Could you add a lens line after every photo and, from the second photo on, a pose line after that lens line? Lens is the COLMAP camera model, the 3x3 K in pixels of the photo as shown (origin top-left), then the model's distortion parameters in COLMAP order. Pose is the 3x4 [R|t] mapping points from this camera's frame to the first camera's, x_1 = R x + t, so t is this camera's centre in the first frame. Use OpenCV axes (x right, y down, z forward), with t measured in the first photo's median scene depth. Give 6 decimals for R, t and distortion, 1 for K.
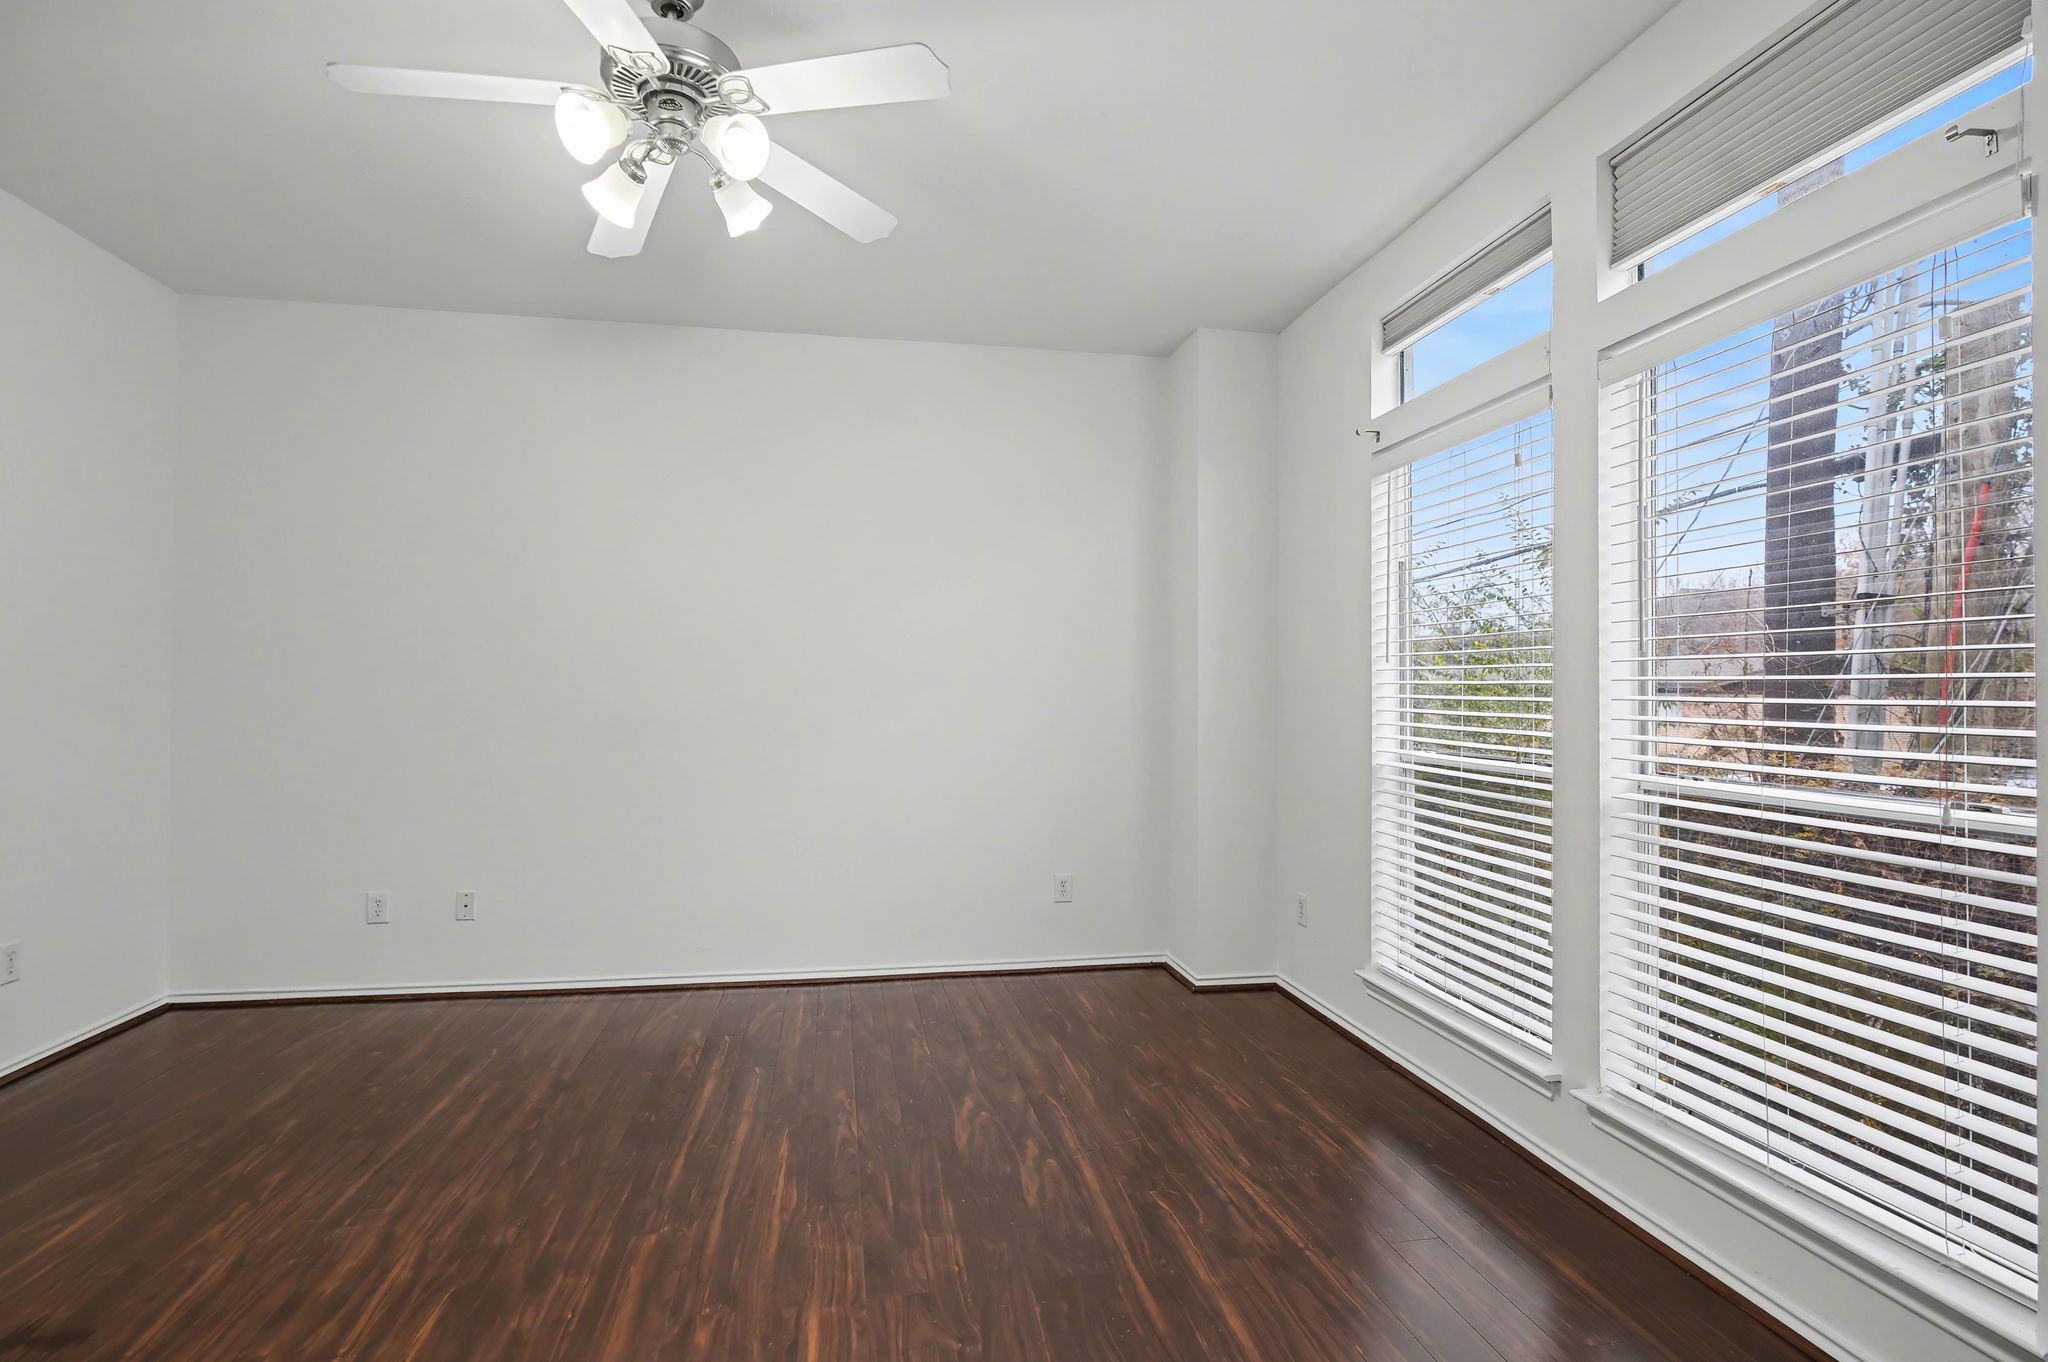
lens RADIAL K [[972.0, 0, 1019.1], [0, 972.0, 687.9], [0, 0, 1]] dist [-0.006105, -0.000151]
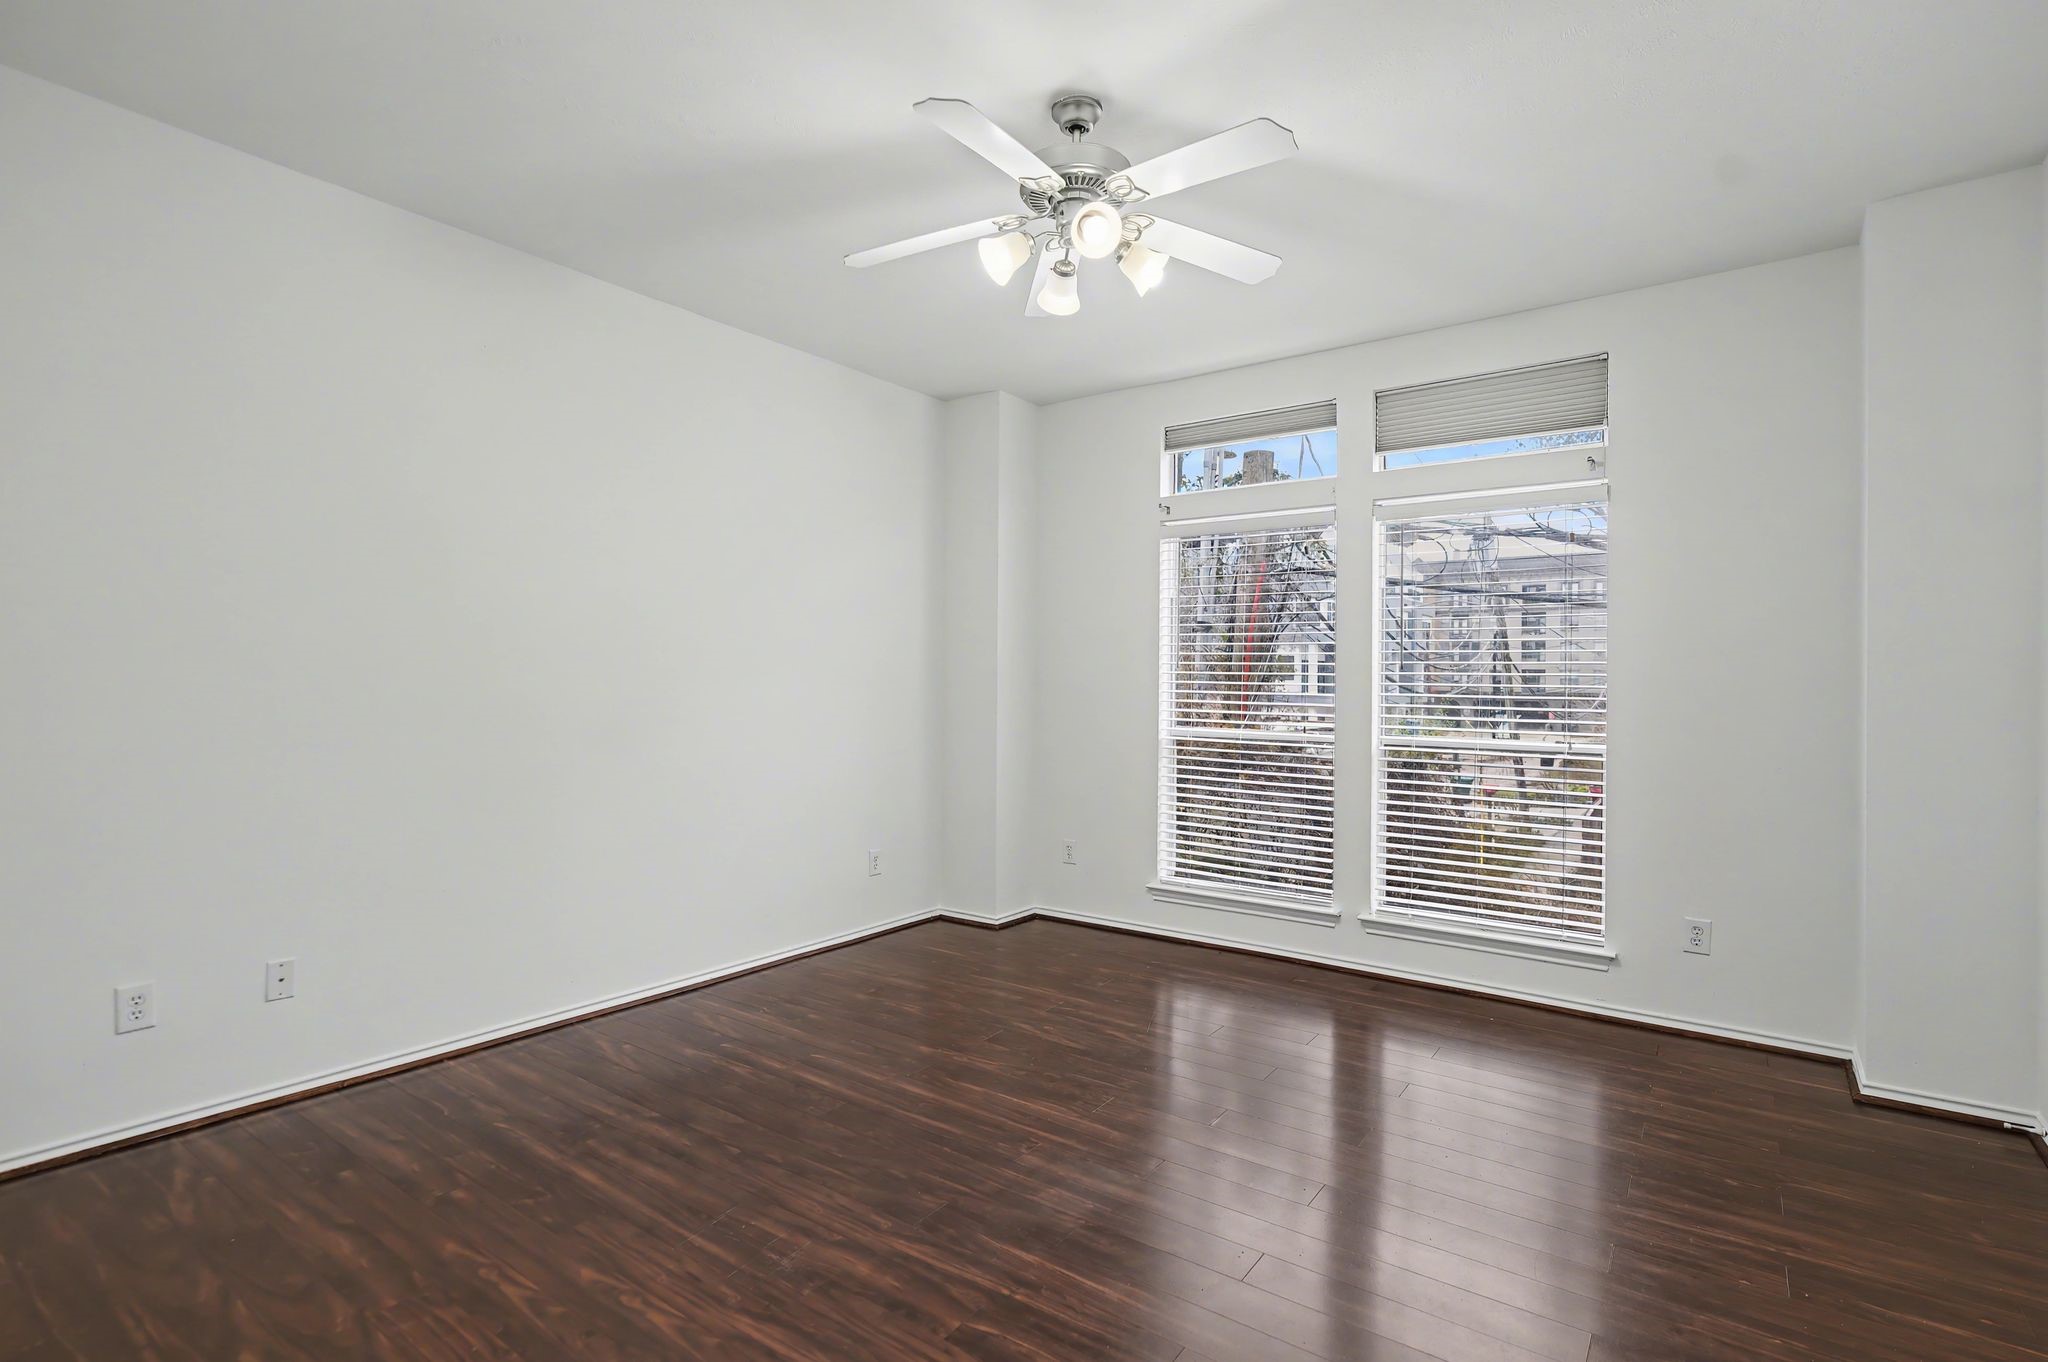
lens RADIAL K [[972.0, 0, 1019.1], [0, 972.0, 687.9], [0, 0, 1]] dist [-0.006105, -0.000151]
pose [[0.727039, -0.001978, 0.686594, -0.897125], [-0.010154, 0.999856, 0.013633, -0.016816], [-0.686521, -0.016883, 0.726914, 0.115283]]
